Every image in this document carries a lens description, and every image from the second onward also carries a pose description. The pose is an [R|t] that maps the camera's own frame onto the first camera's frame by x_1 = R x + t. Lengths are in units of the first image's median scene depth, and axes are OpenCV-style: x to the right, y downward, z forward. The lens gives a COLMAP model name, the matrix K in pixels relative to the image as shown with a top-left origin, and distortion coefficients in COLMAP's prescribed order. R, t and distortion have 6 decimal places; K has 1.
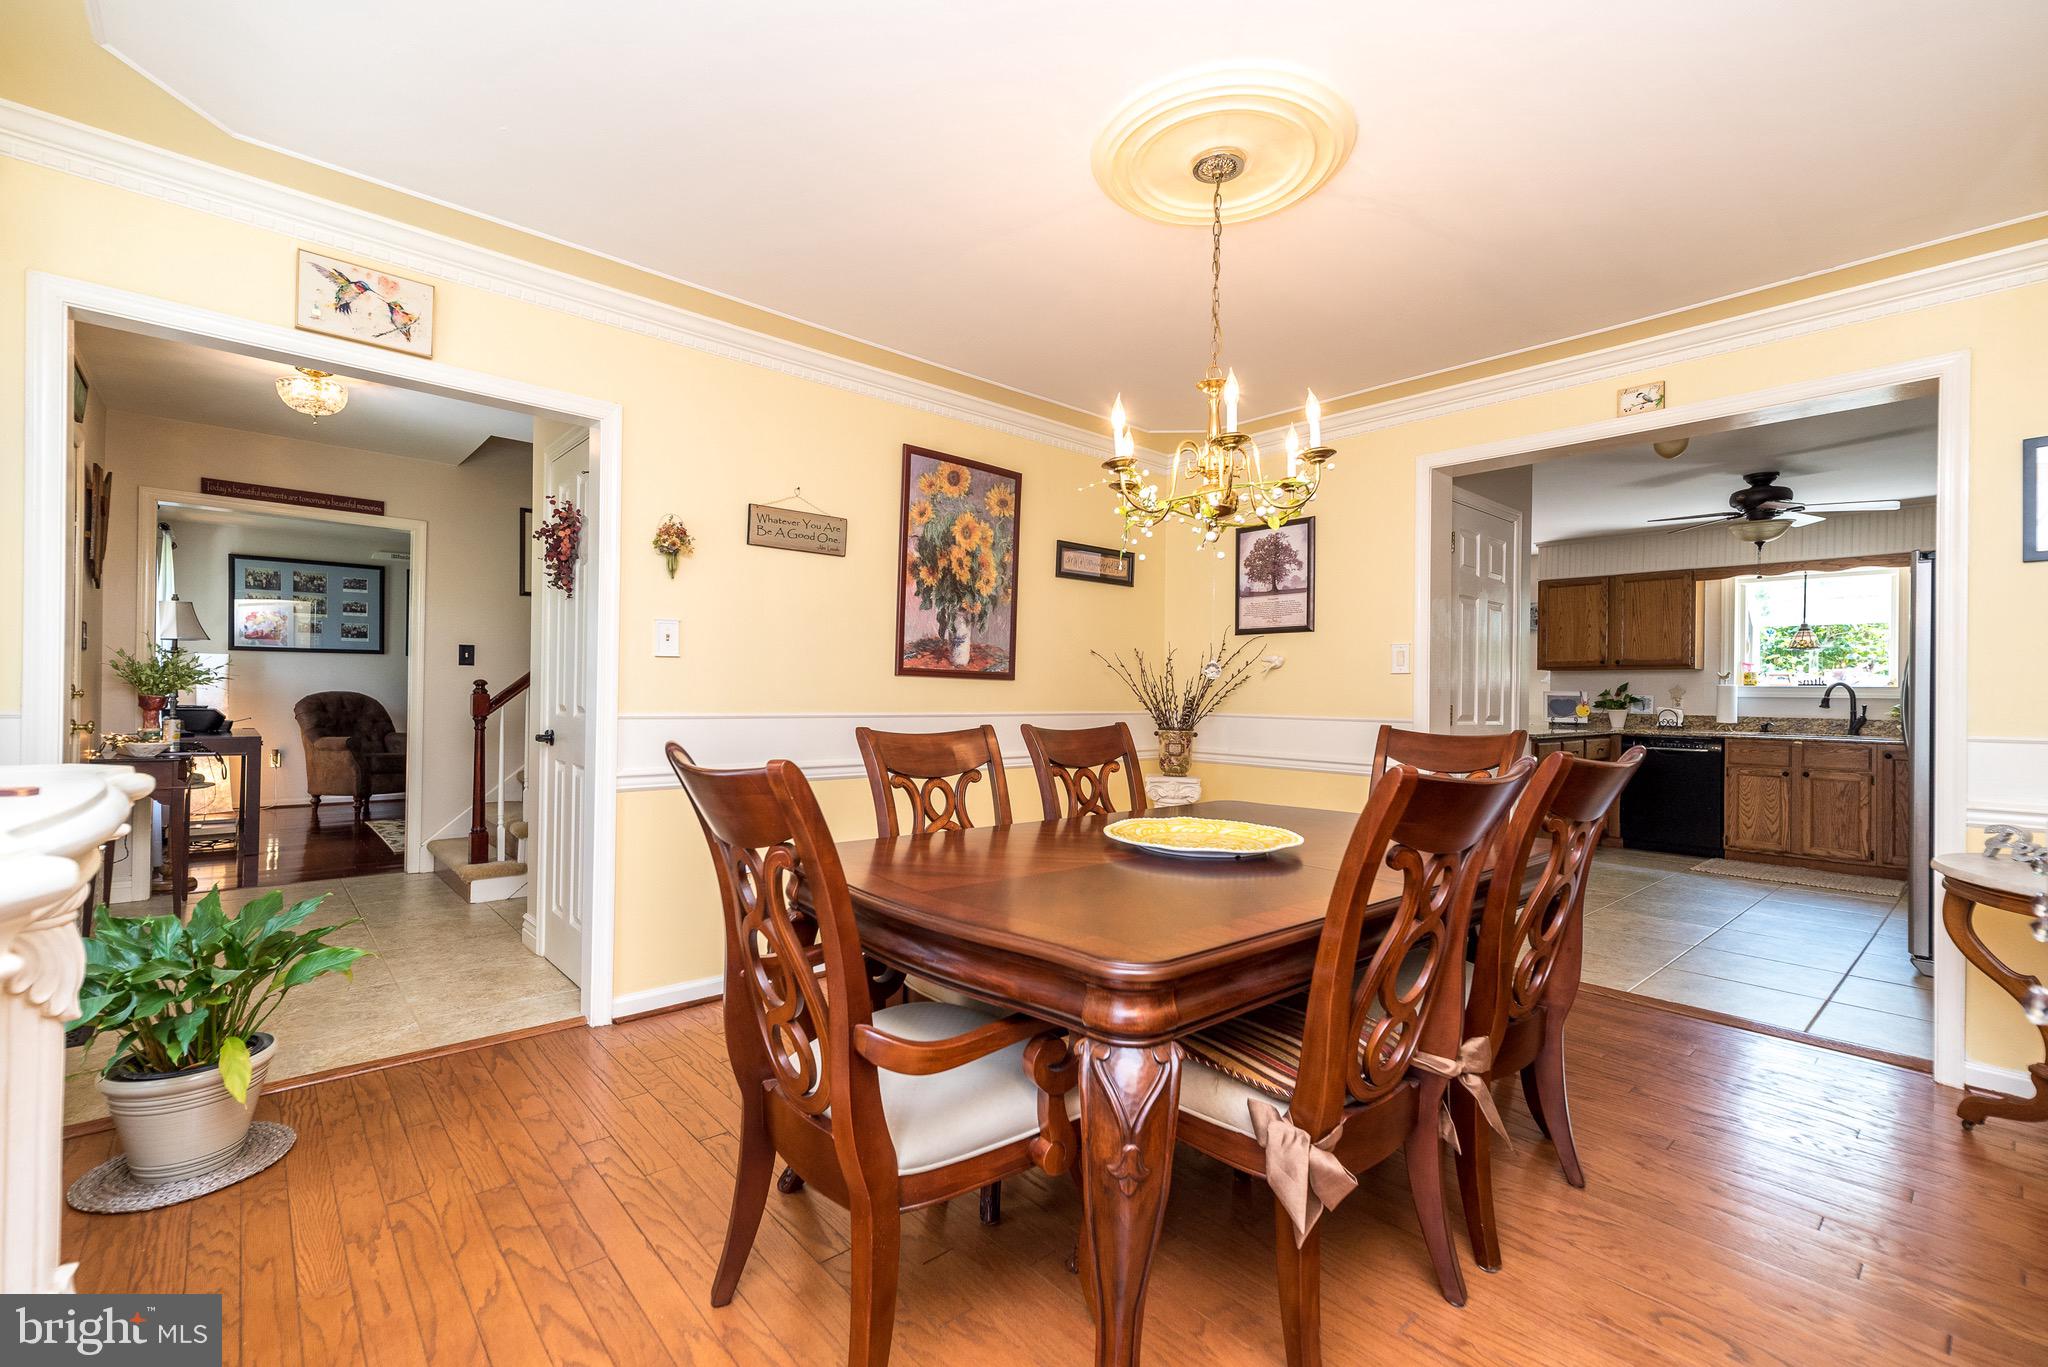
lens RADIAL K [[874.7, 0, 1006.7], [0, 874.7, 696.0], [0, 0, 1]] dist [-0.012779, 0.001043]
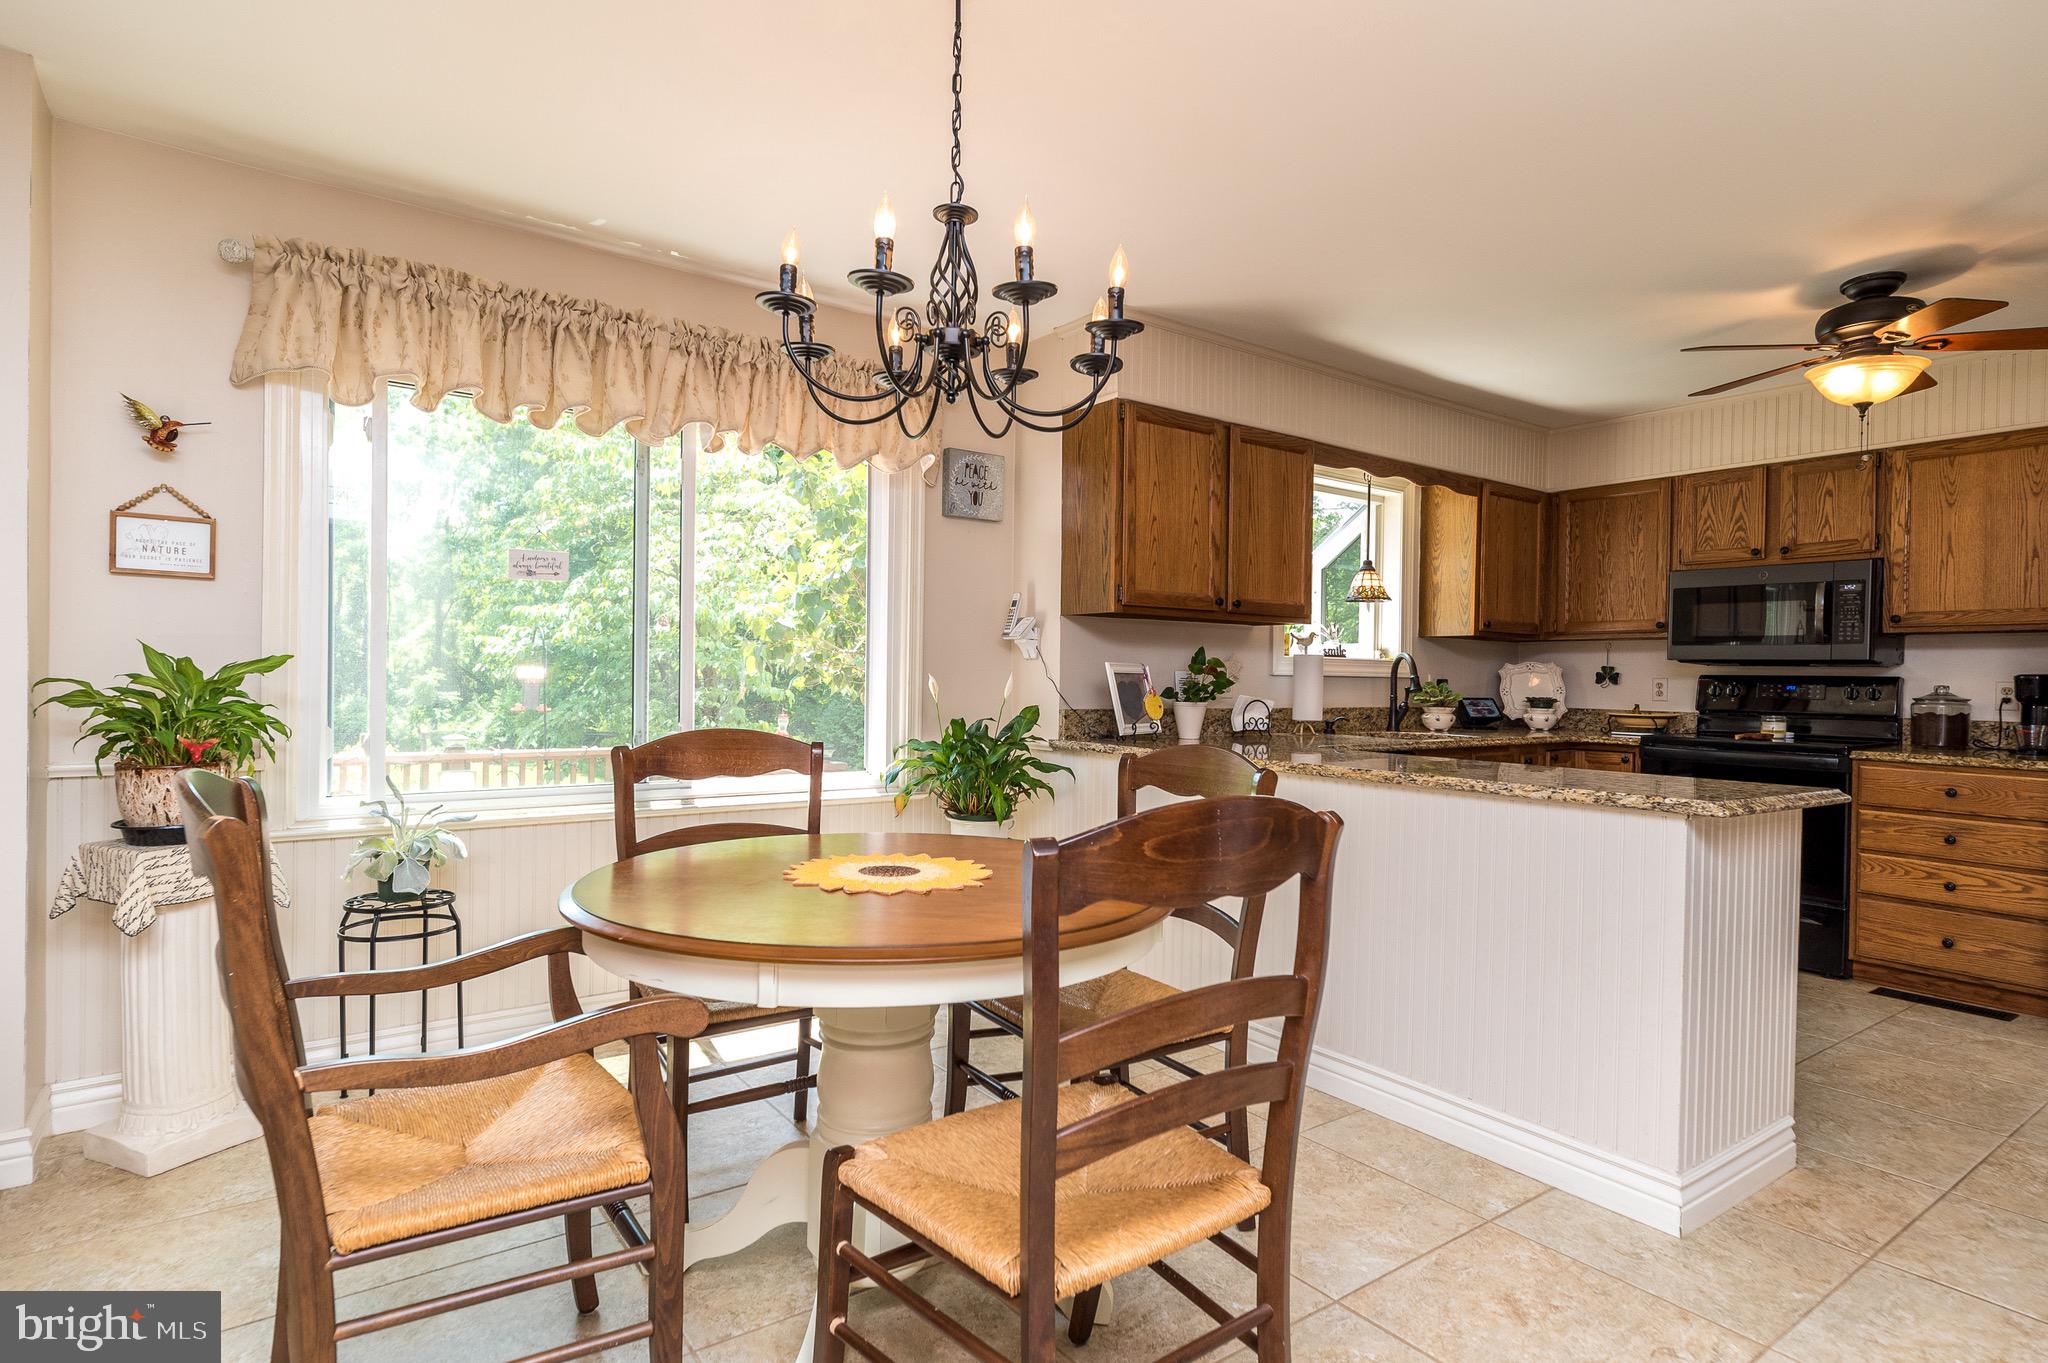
lens RADIAL K [[1063.9, 0, 1025.9], [0, 1063.9, 686.0], [0, 0, 1]] dist [0.002527, 0.002437]
pose [[0.082145, -0.019631, 0.996427, 0.110886], [-0.012421, 0.999708, 0.020720, -0.004198], [-0.996543, -0.014079, 0.081878, 1.179799]]
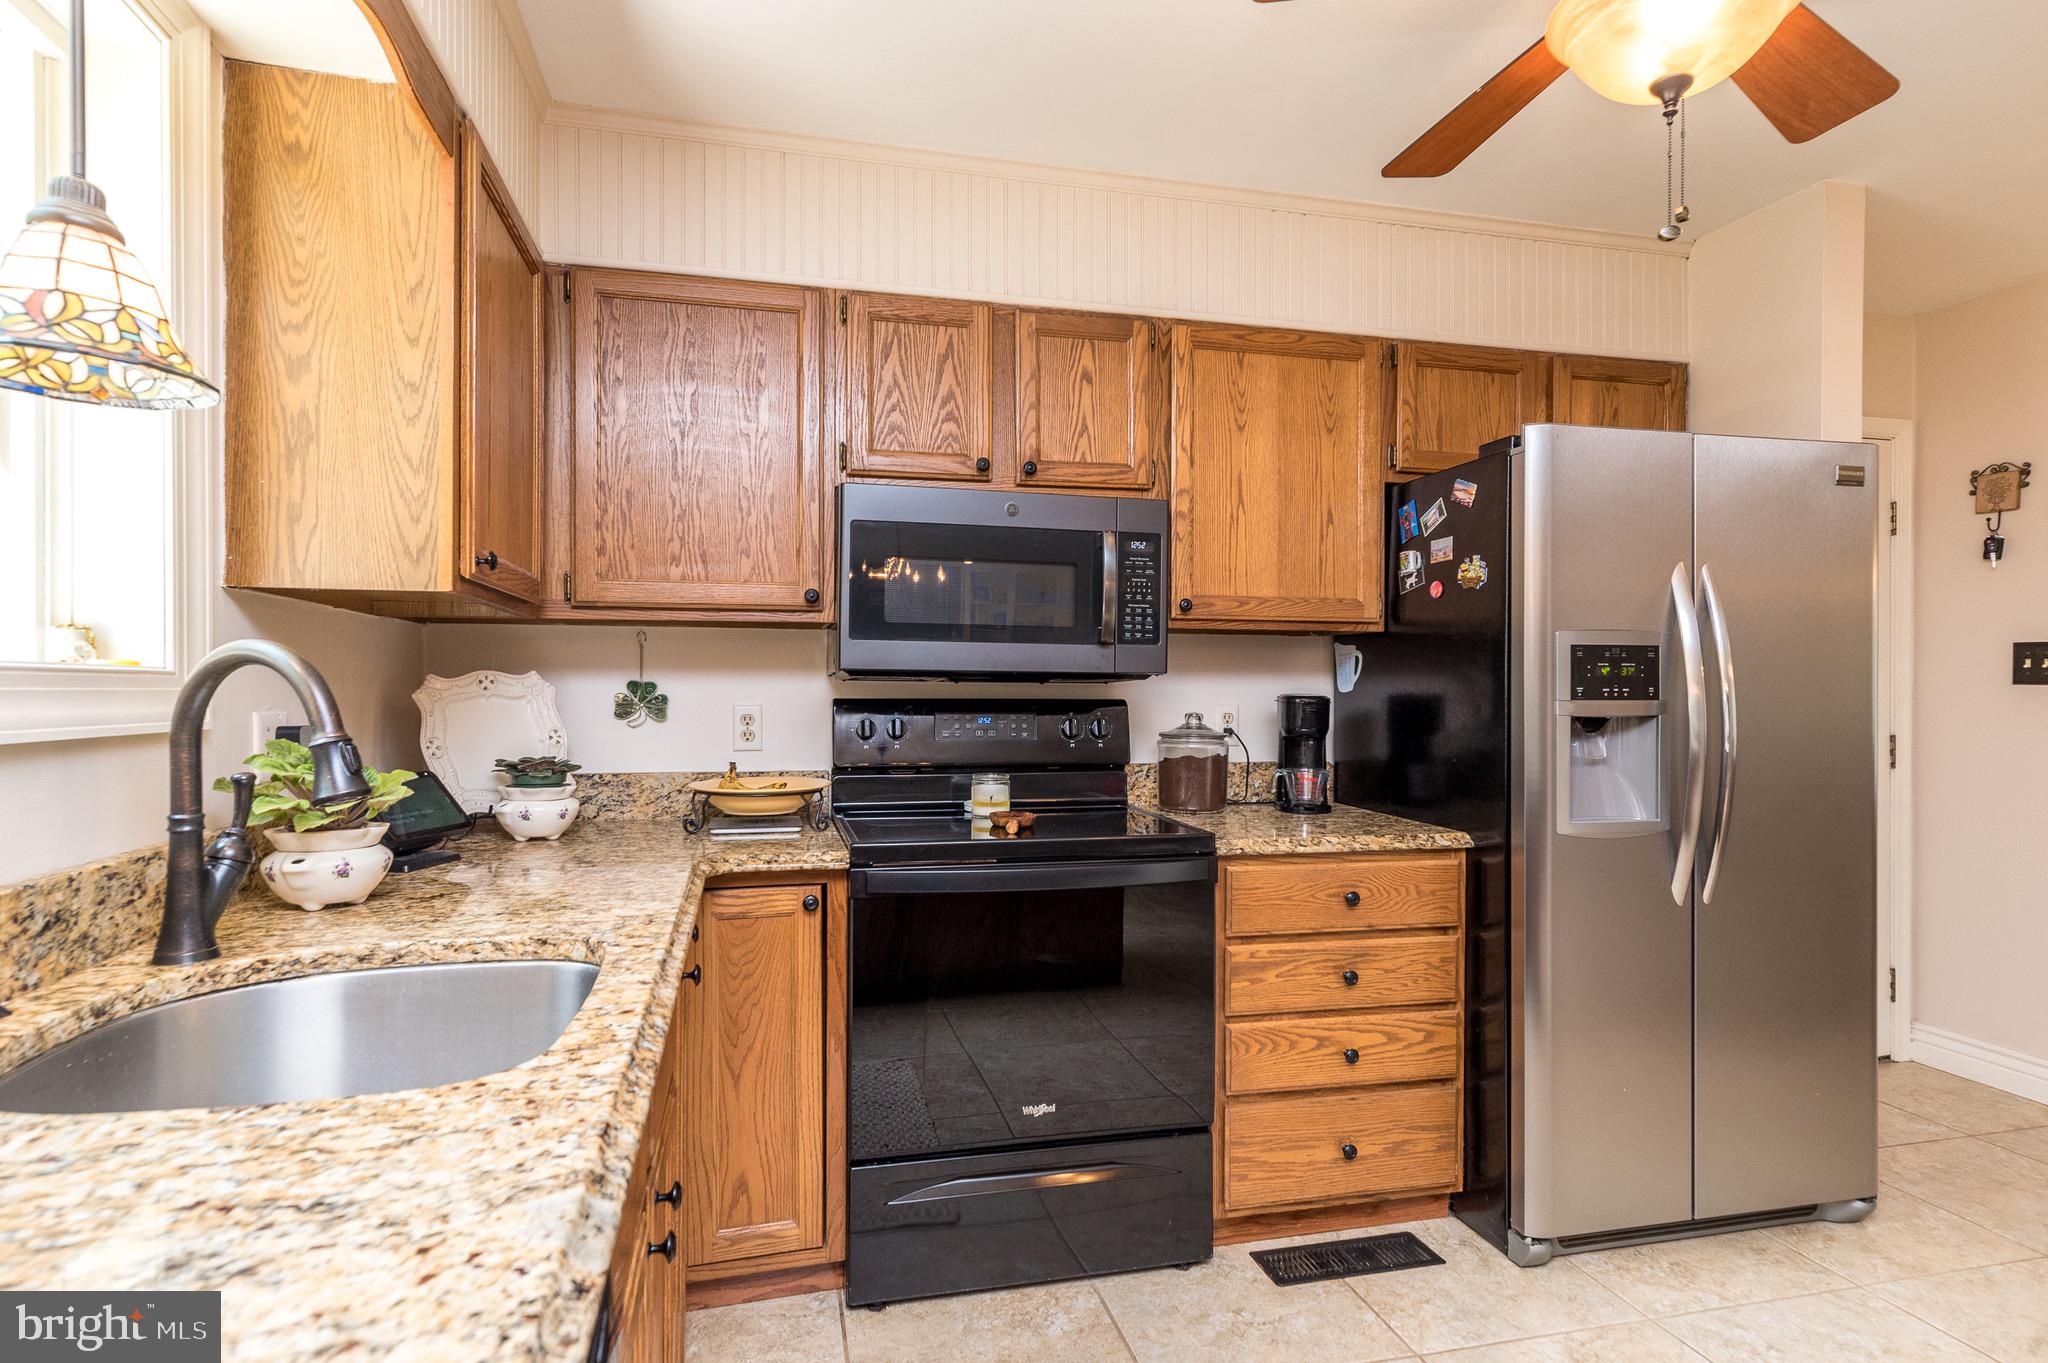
lens RADIAL K [[1063.9, 0, 1019.4], [0, 1063.9, 687.6], [0, 0, 1]] dist [0.002527, 0.002437]
pose [[-0.889192, -0.013961, 0.457322, 0.714966], [-0.012139, 0.999902, 0.006923, -0.010398], [-0.457374, 0.000605, -0.889274, 1.072269]]
